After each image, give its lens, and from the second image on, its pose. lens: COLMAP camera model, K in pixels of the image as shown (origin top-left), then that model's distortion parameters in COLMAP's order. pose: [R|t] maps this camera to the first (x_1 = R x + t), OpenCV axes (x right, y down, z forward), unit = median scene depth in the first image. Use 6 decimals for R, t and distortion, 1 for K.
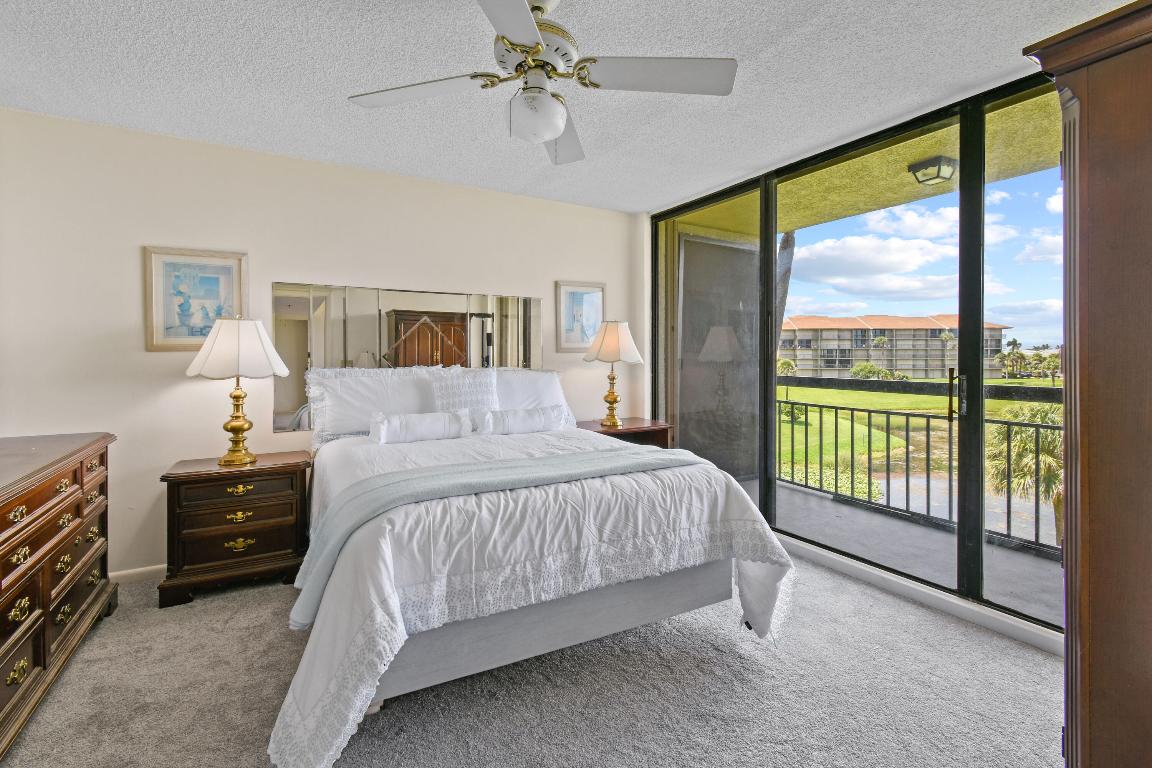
lens RADIAL K [[522.3, 0, 573.7], [0, 522.3, 354.8], [0, 0, 1]] dist [0.002003, 0.000183]
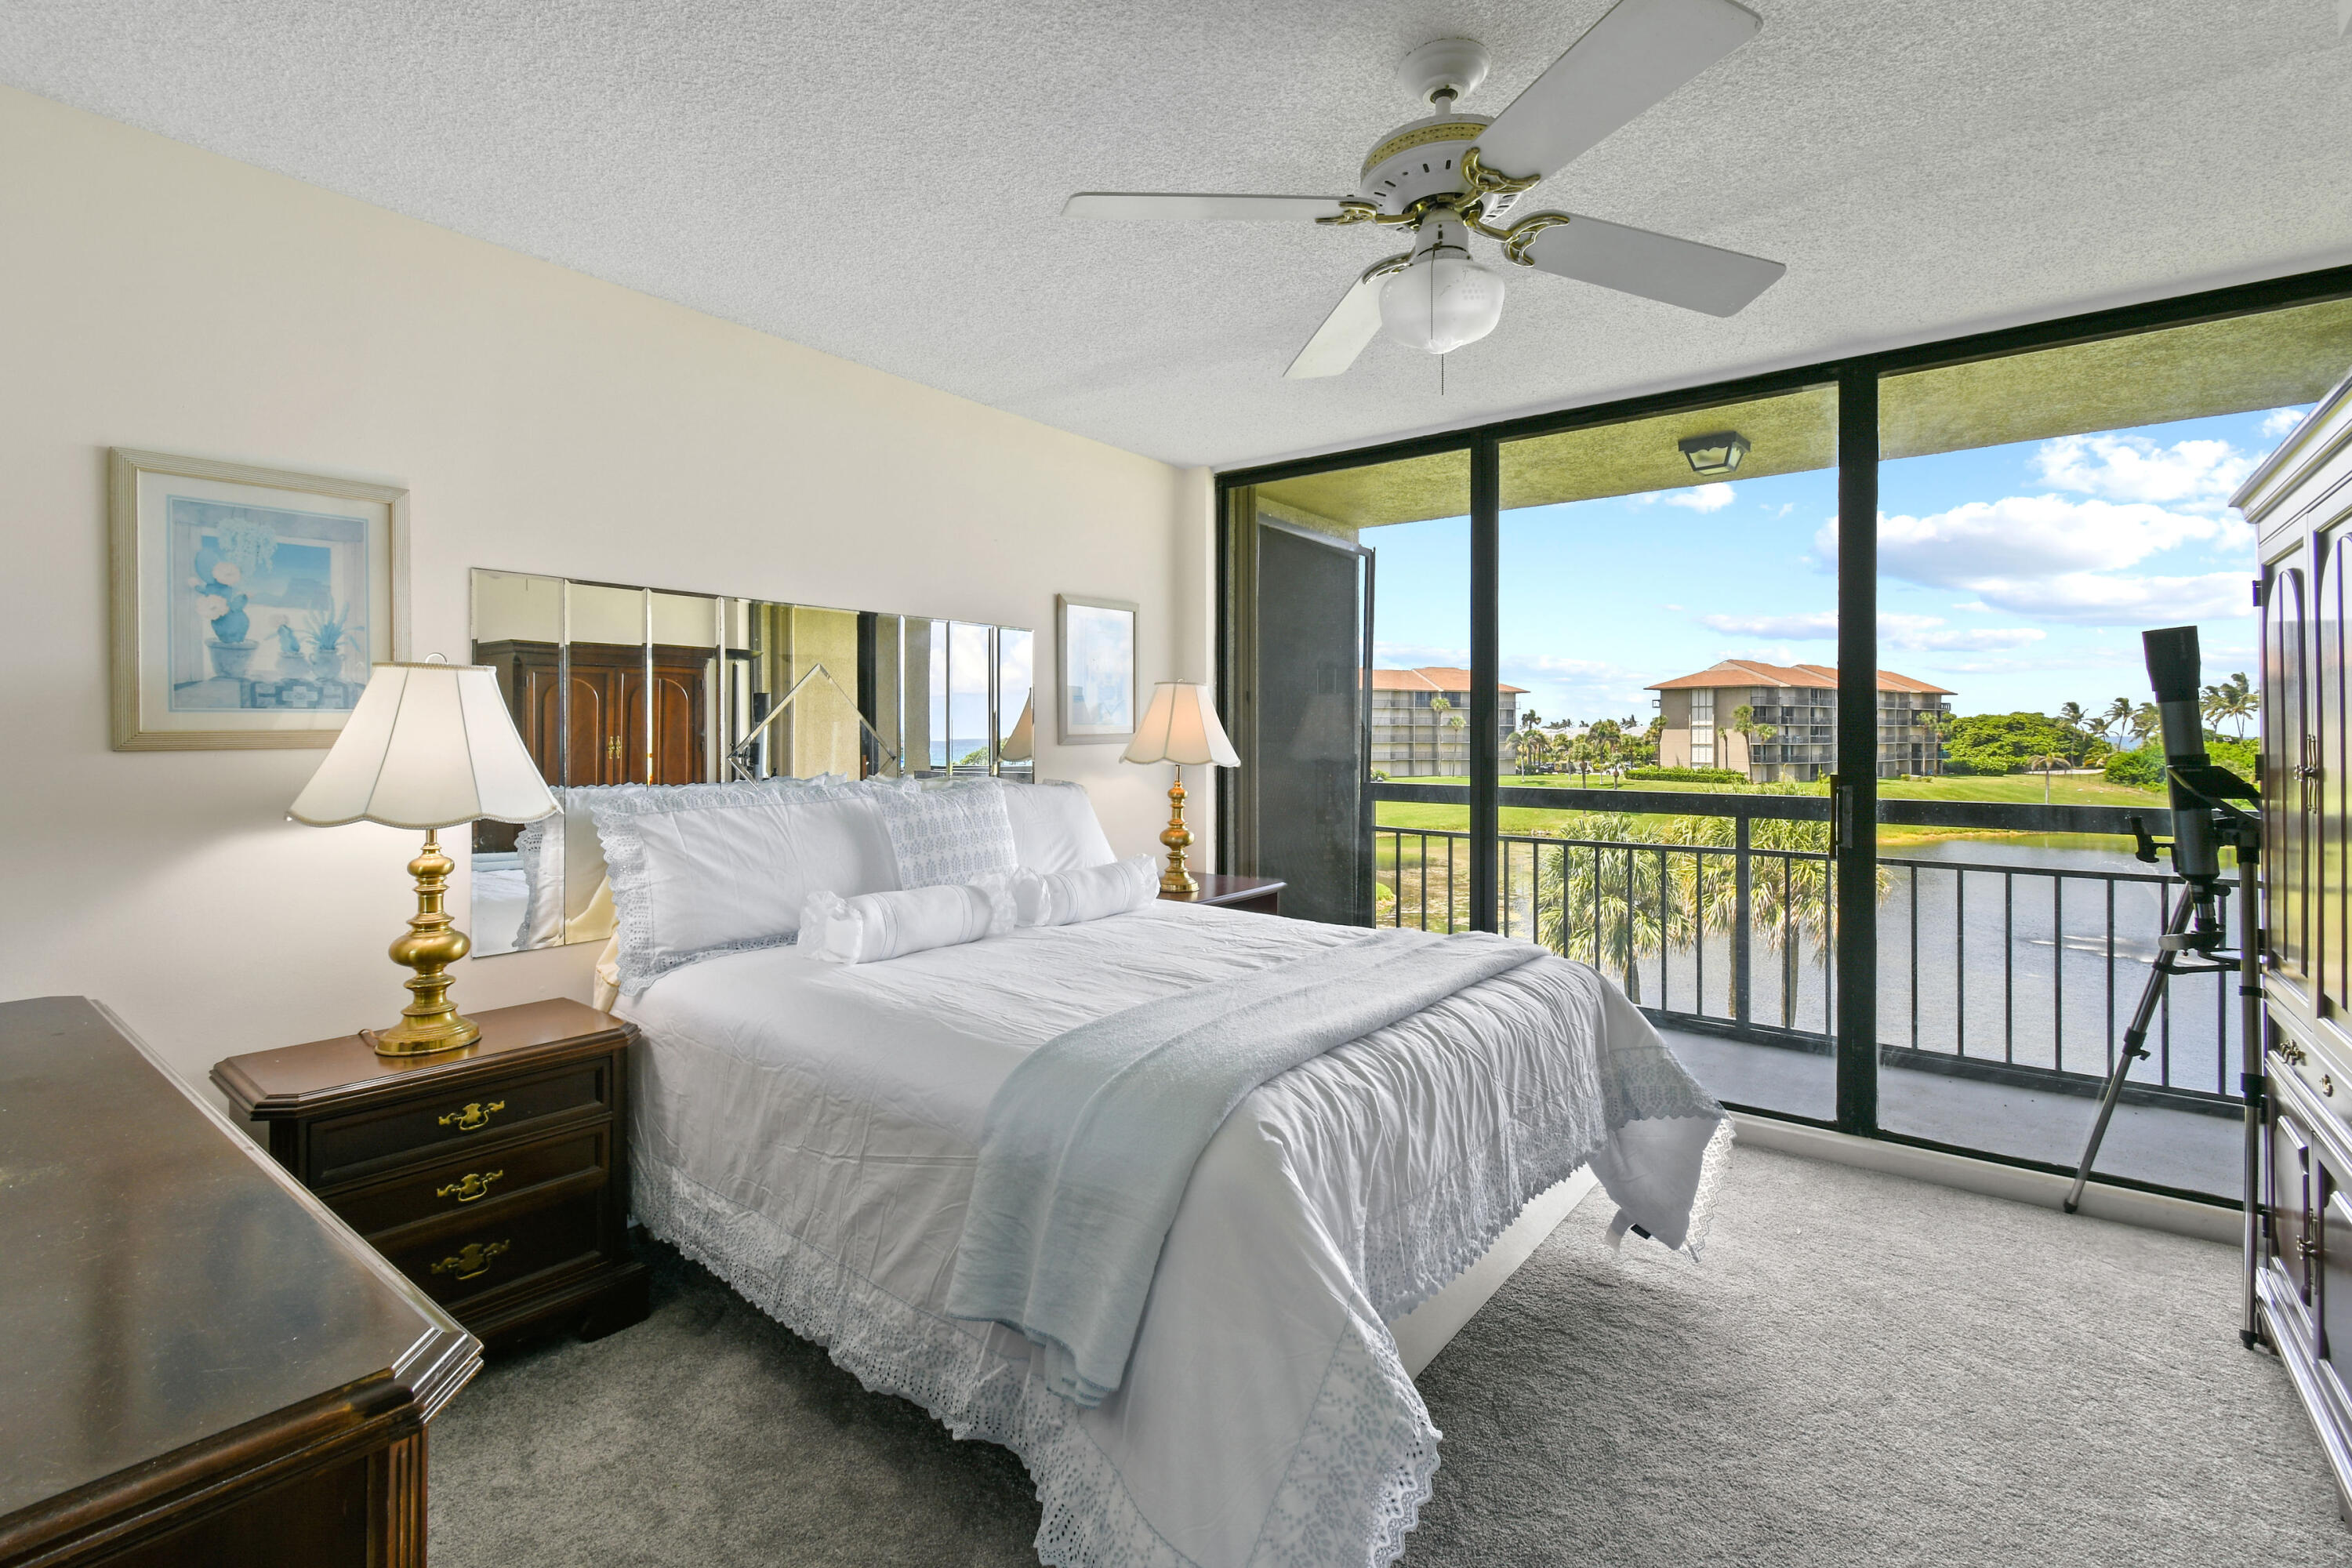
lens RADIAL K [[1067.1, 0, 1182.3], [0, 1067.1, 730.4], [0, 0, 1]] dist [0.002560, 0.000548]
pose [[0.925266, 0.003392, 0.379303, -0.410654], [-0.001802, 0.999988, -0.004546, -0.017895], [-0.379314, 0.003523, 0.925261, 0.075131]]
